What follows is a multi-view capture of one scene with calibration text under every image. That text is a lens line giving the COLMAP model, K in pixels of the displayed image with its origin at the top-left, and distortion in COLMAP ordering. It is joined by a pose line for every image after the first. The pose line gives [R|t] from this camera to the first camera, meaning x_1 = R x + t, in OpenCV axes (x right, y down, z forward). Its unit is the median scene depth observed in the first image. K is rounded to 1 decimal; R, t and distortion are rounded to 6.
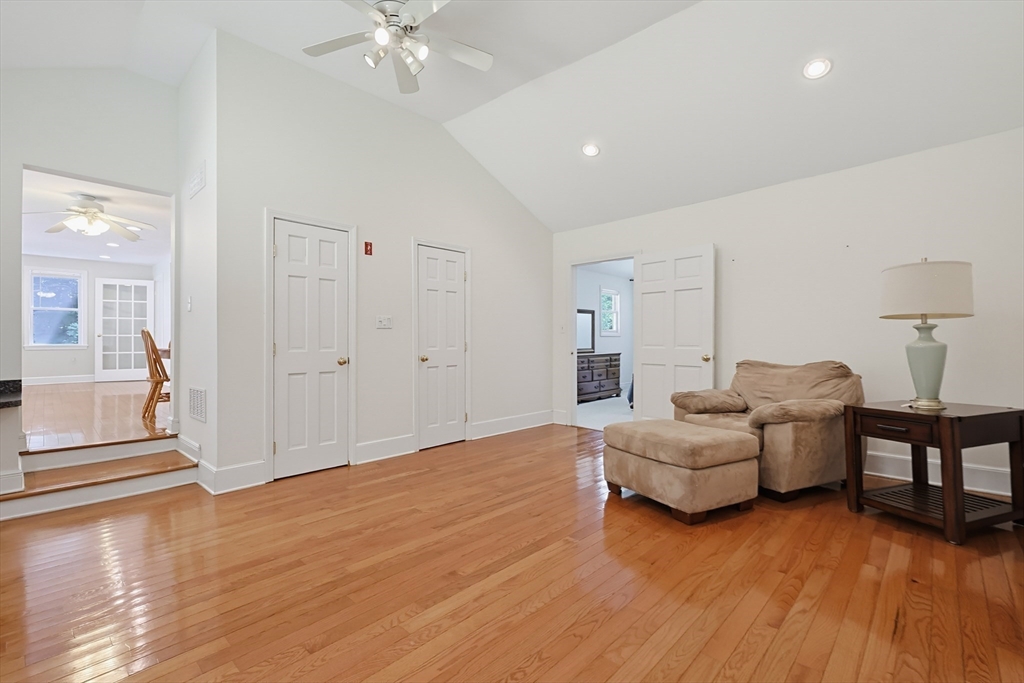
lens RADIAL K [[396.0, 0, 514.9], [0, 396.0, 337.0], [0, 0, 1]] dist [0.002510, 0.000141]
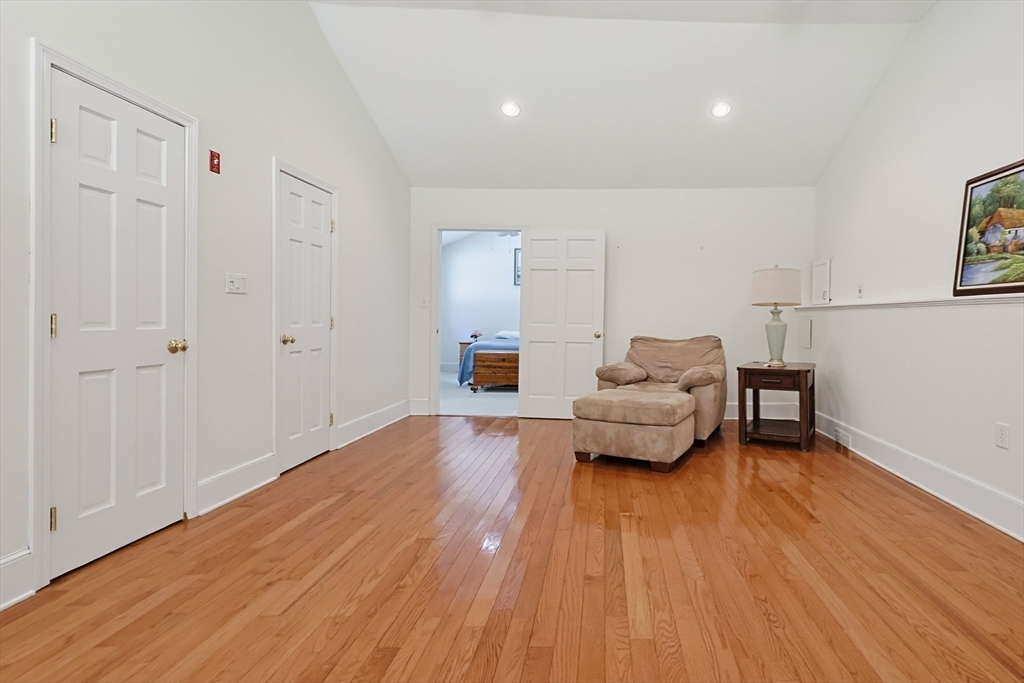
lens RADIAL K [[448.5, 0, 537.2], [0, 448.5, 322.4], [0, 0, 1]] dist [0.006465, 0.000430]
pose [[0.783684, 0.007149, 0.621118, -0.514184], [-0.019577, 0.999721, 0.013195, 0.007662], [-0.620851, -0.022501, 0.783606, 0.173554]]
